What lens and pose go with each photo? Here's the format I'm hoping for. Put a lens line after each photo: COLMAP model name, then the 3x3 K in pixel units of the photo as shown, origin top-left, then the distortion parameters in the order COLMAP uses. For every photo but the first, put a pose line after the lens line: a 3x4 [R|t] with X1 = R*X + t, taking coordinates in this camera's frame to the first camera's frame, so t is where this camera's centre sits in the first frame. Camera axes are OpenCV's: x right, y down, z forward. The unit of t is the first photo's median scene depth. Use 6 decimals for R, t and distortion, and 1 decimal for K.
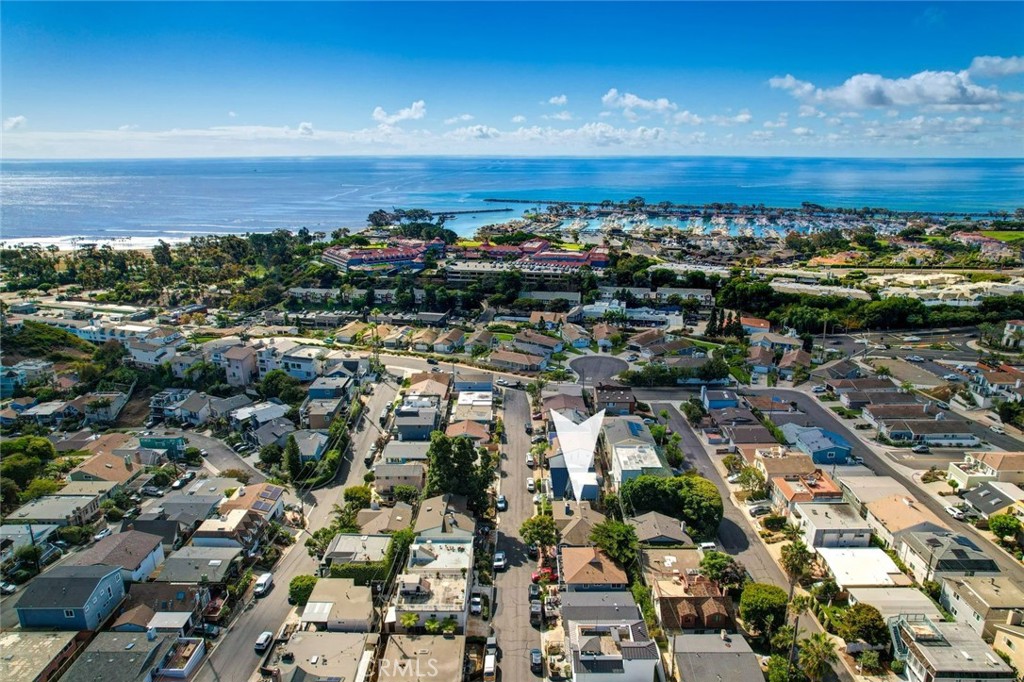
lens RADIAL K [[647.1, 0, 512.0], [0, 647.1, 341.0], [0, 0, 1]] dist [-0.086266, 0.075329]
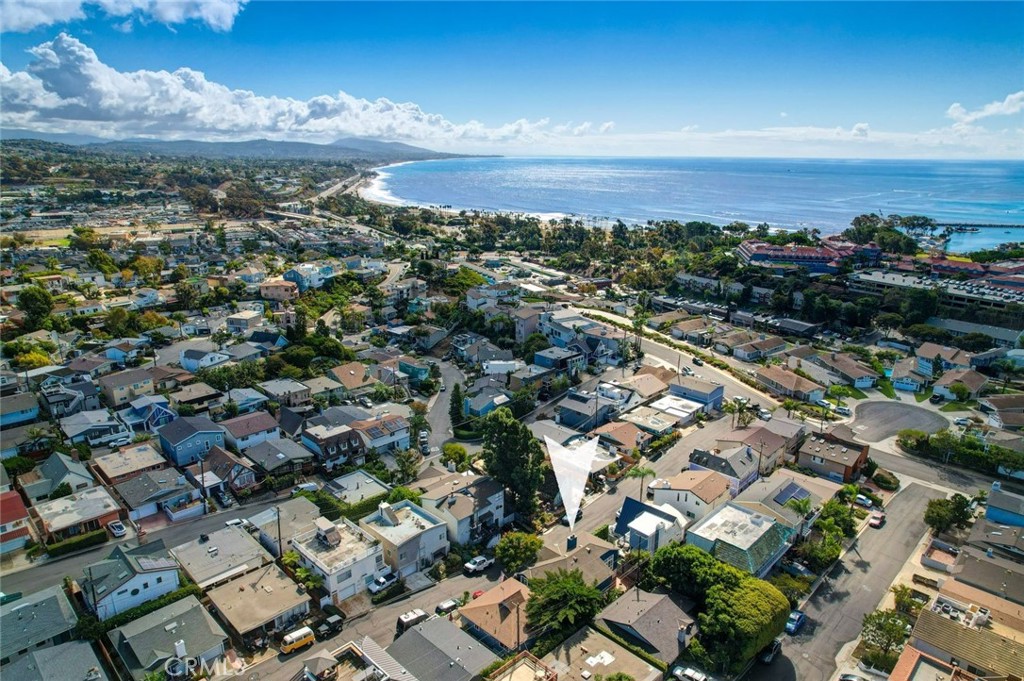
lens RADIAL K [[647.1, 0, 512.0], [0, 647.1, 340.5], [0, 0, 1]] dist [-0.086266, 0.075329]
pose [[0.717047, 0.196628, -0.668716, 0.175425], [-0.197148, 0.977423, 0.076004, -0.008059], [0.668563, 0.077338, 0.739623, 0.124042]]
